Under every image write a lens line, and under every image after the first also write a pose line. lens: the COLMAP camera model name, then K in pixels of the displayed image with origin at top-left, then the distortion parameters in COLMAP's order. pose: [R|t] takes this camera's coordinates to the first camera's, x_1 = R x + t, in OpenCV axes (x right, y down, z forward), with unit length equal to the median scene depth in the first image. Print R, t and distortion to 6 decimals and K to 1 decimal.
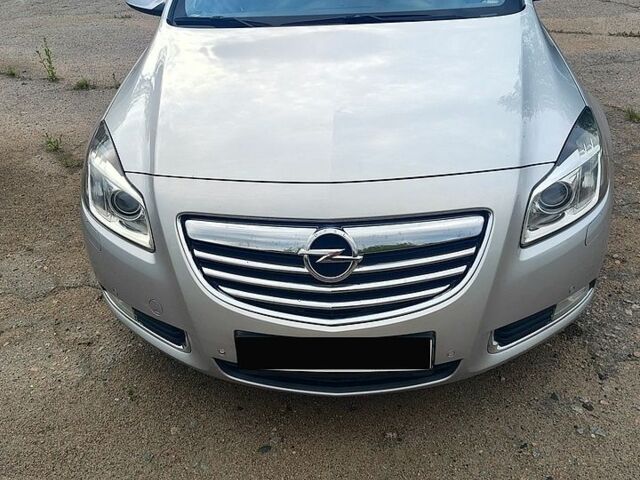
lens RADIAL K [[600.4, 0, 320.0], [0, 600.4, 240.0], [0, 0, 1]] dist [0.013210, -0.022703]
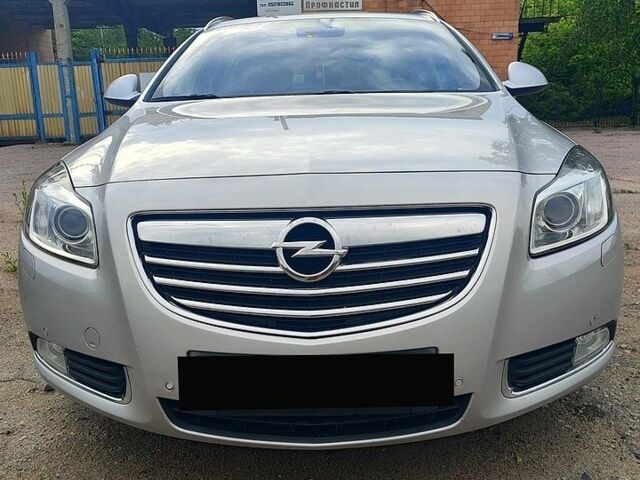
lens RADIAL K [[600.4, 0, 320.0], [0, 600.4, 240.0], [0, 0, 1]] dist [0.013210, -0.022703]
pose [[0.999155, 0.013016, 0.038980, 0.000669], [-0.000182, 0.949907, -0.312531, 0.257640], [-0.041095, 0.312260, 0.949107, 0.190264]]
